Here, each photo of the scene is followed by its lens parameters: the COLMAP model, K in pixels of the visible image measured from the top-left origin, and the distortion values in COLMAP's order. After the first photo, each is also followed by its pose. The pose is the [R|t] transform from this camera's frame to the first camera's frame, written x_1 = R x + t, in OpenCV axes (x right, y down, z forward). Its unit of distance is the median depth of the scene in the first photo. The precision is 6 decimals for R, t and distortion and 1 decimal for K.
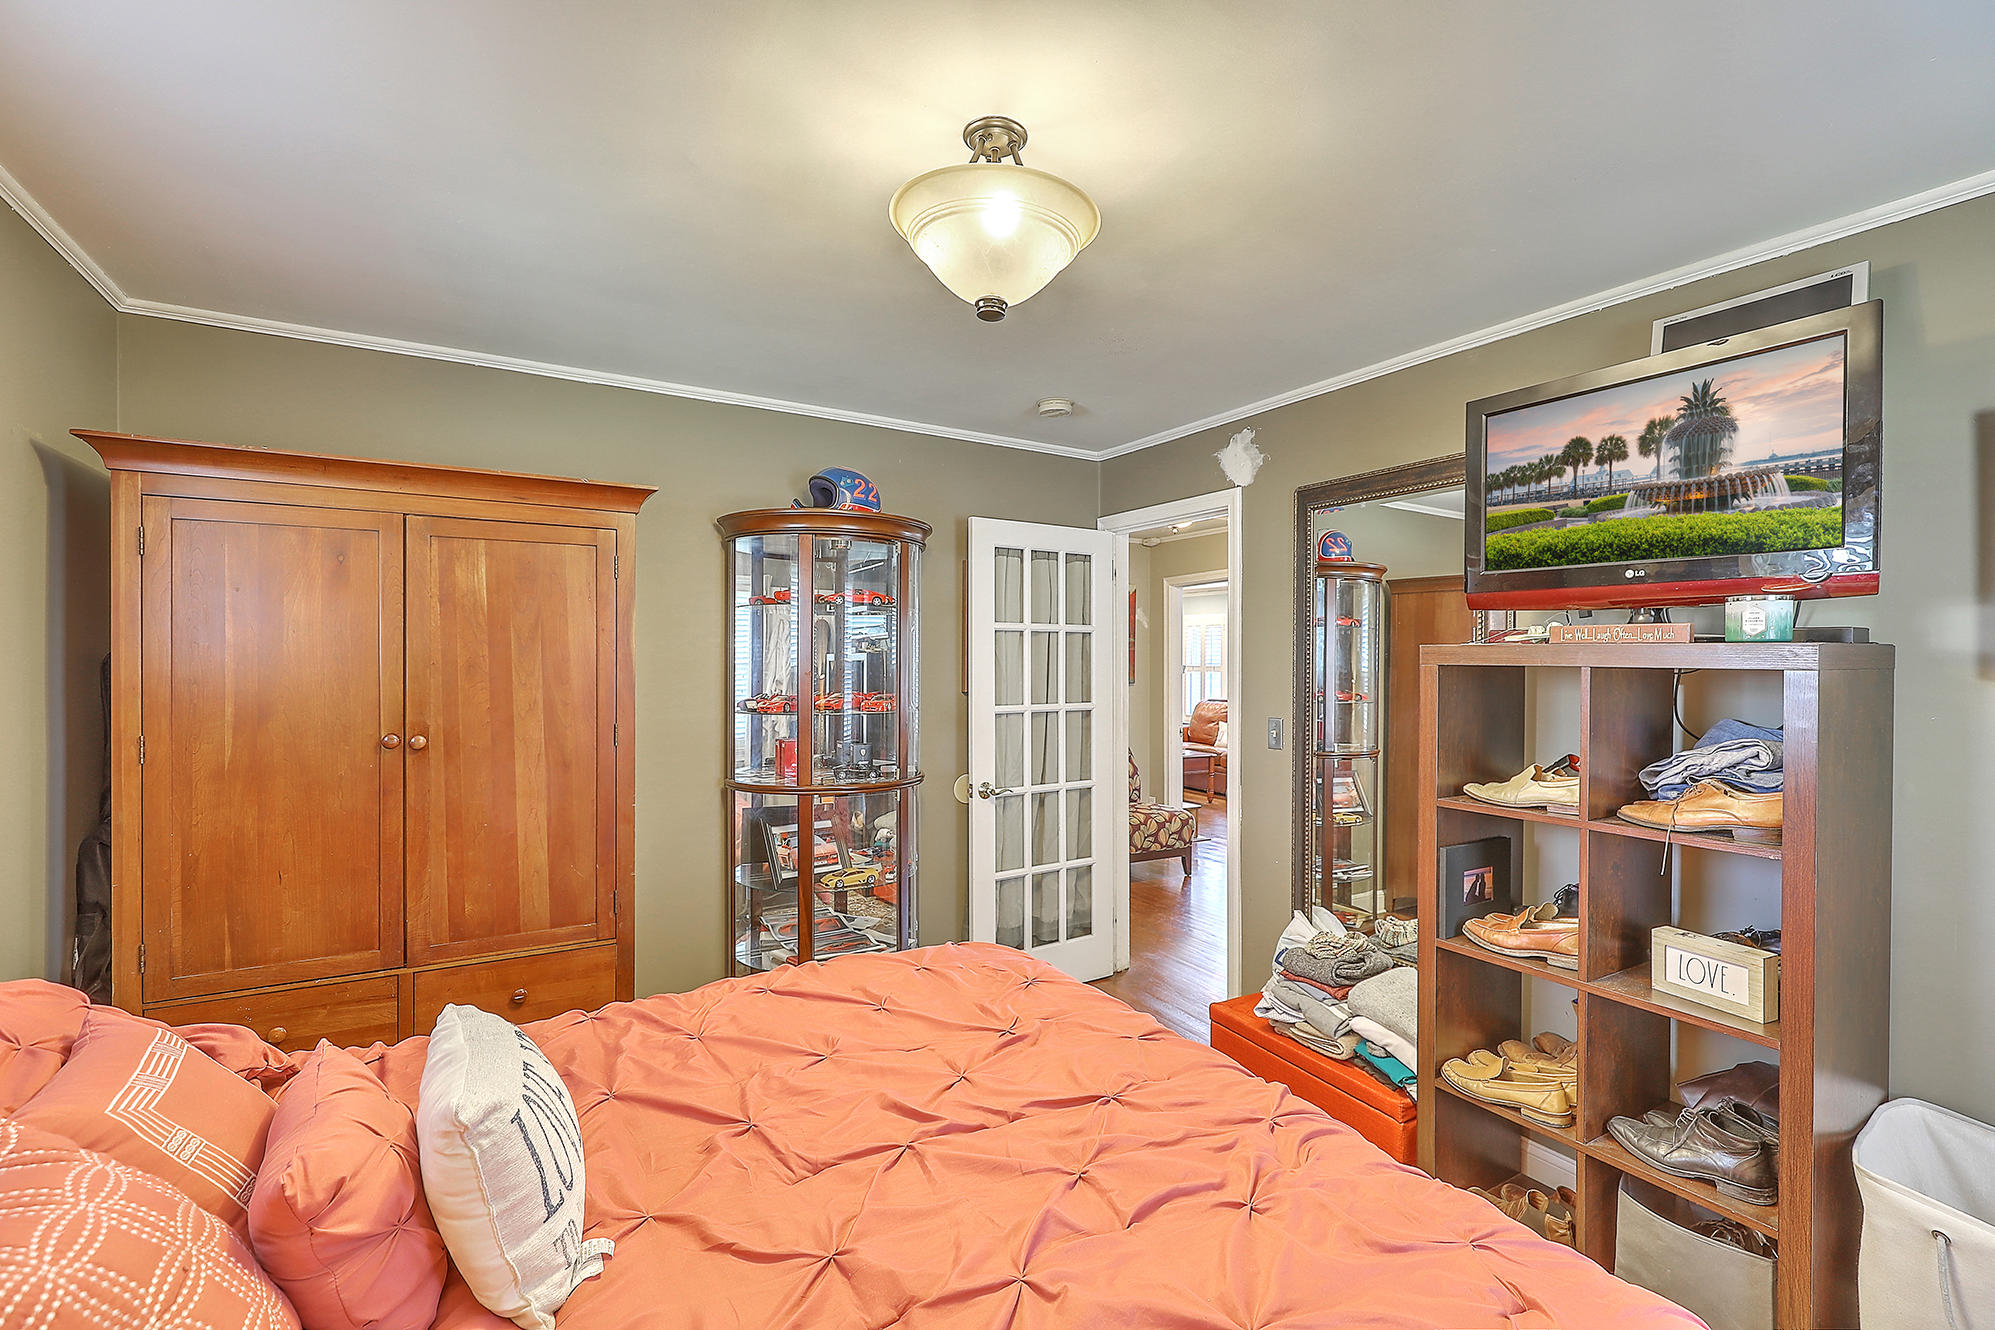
lens RADIAL K [[913.0, 0, 997.7], [0, 913.0, 651.0], [0, 0, 1]] dist [-0.001978, 0.011493]
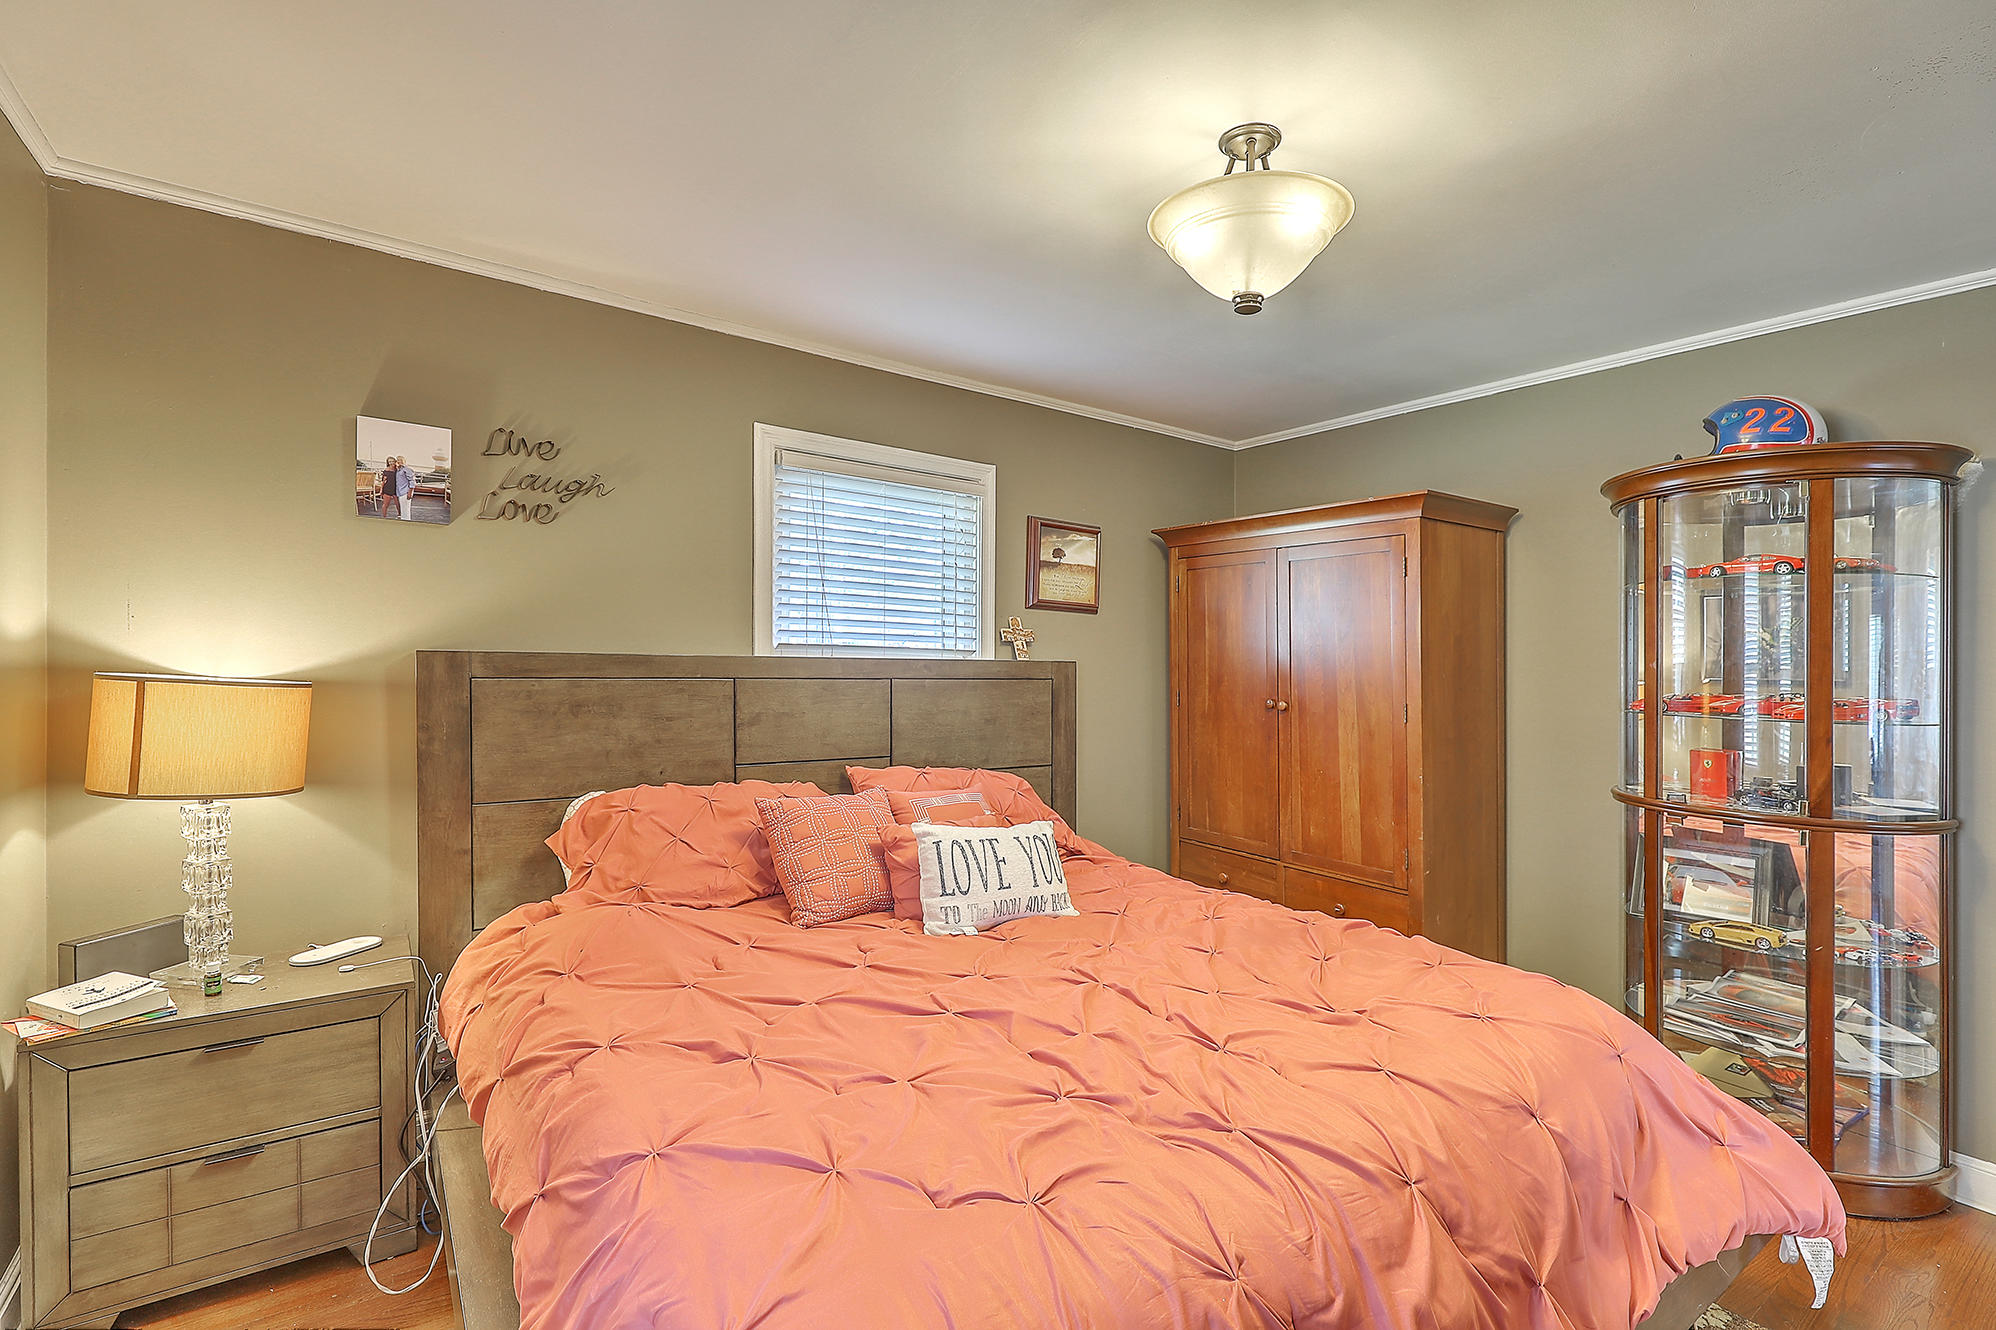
lens RADIAL K [[881.3, 0, 992.4], [0, 881.3, 661.5], [0, 0, 1]] dist [-0.000981, 0.009148]
pose [[0.088561, 0.002505, -0.996068, 1.072854], [-0.010064, 0.999948, 0.001619, 0.049834], [0.996020, 0.009881, 0.088582, 0.637316]]
